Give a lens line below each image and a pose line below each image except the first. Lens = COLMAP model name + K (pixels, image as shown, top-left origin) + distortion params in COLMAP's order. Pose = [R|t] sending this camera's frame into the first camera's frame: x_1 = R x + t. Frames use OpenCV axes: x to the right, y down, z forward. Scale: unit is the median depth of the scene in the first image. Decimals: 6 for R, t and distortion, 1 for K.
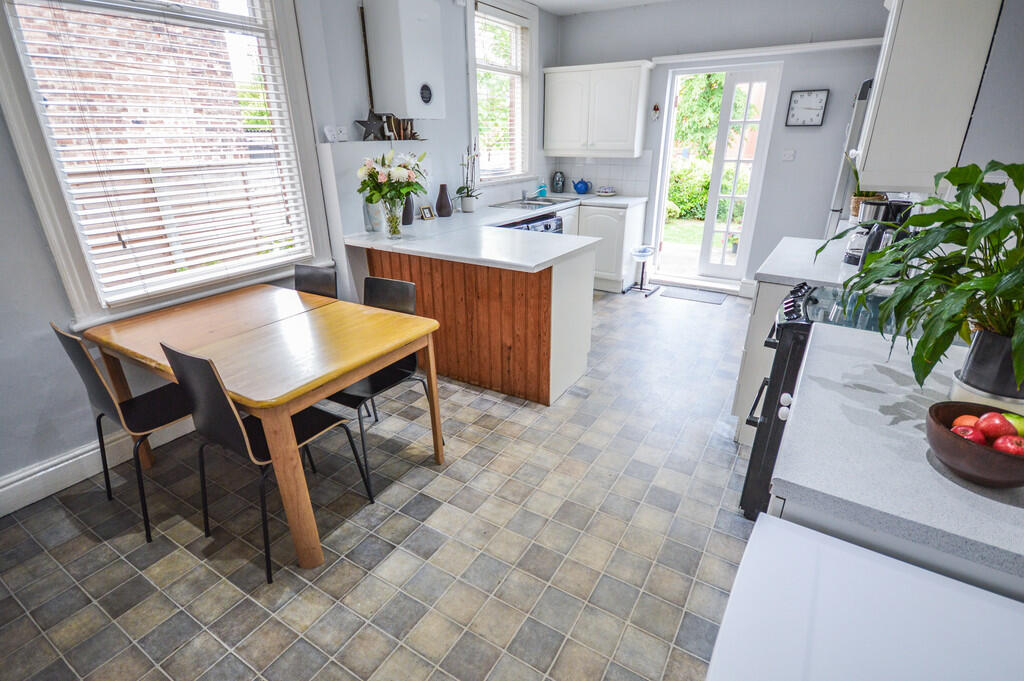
lens RADIAL K [[494.5, 0, 512.0], [0, 494.5, 340.5], [0, 0, 1]] dist [0.004745, -0.000150]
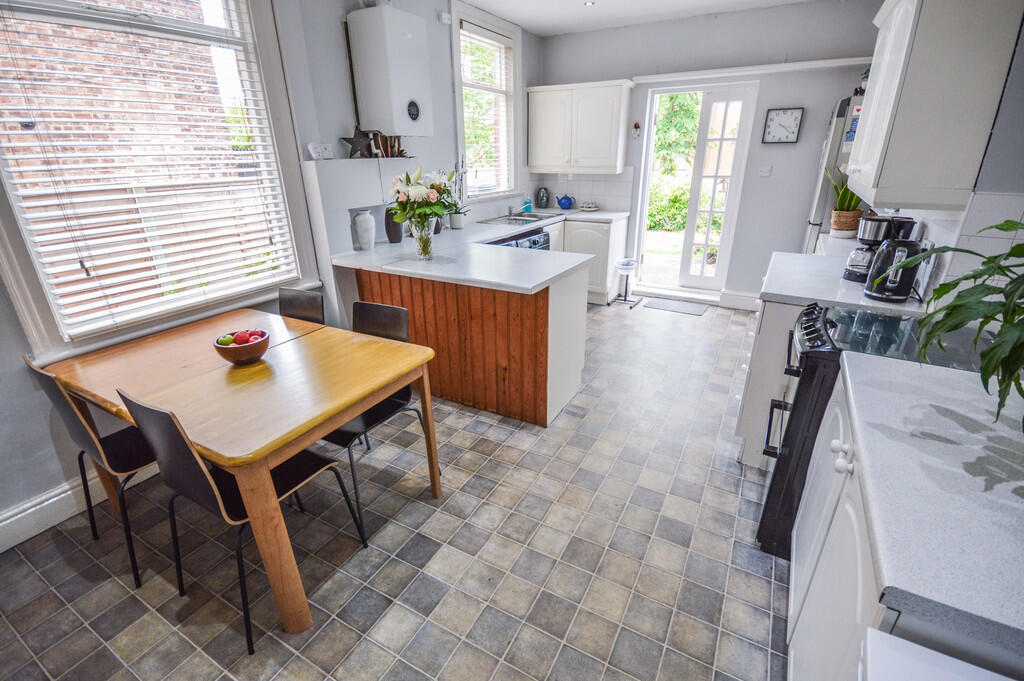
lens RADIAL K [[456.4, 0, 512.0], [0, 456.4, 340.5], [0, 0, 1]] dist [0.013033, -0.013126]
pose [[0.999006, -0.019429, 0.040112, -0.031655], [0.019630, 0.999797, -0.004623, -0.044627], [-0.040014, 0.005406, 0.999184, 0.116452]]
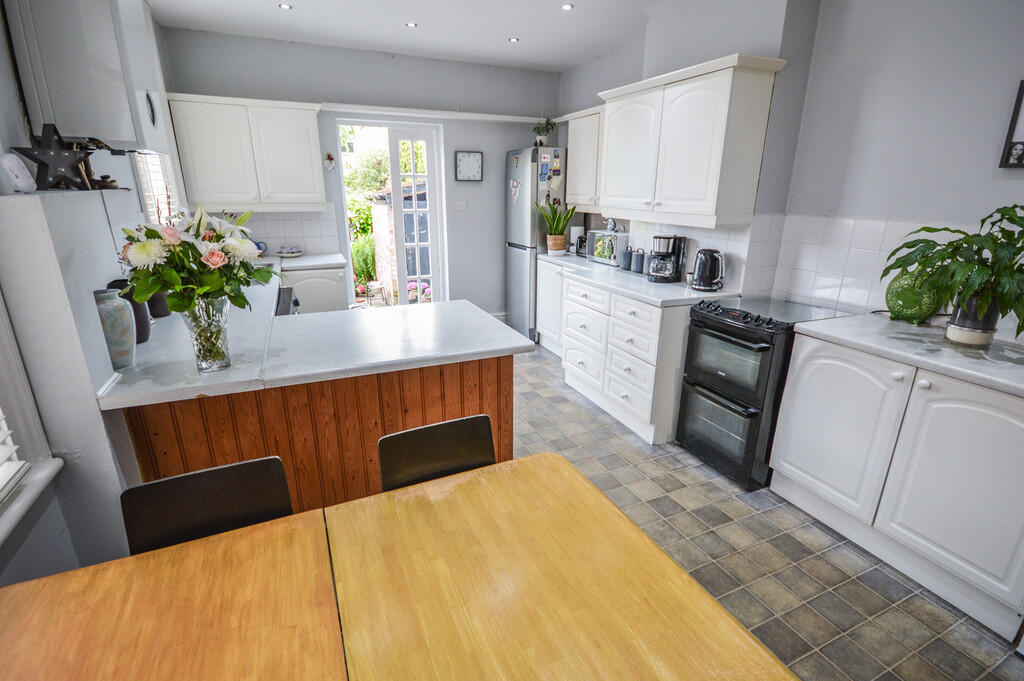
lens RADIAL K [[481.3, 0, 512.0], [0, 481.3, 340.5], [0, 0, 1]] dist [0.018927, -0.014775]
pose [[0.553816, -0.240421, 0.797174, -0.610080], [0.309624, 0.948214, 0.070871, -0.224114], [-0.772930, 0.207575, 0.599576, 0.565605]]
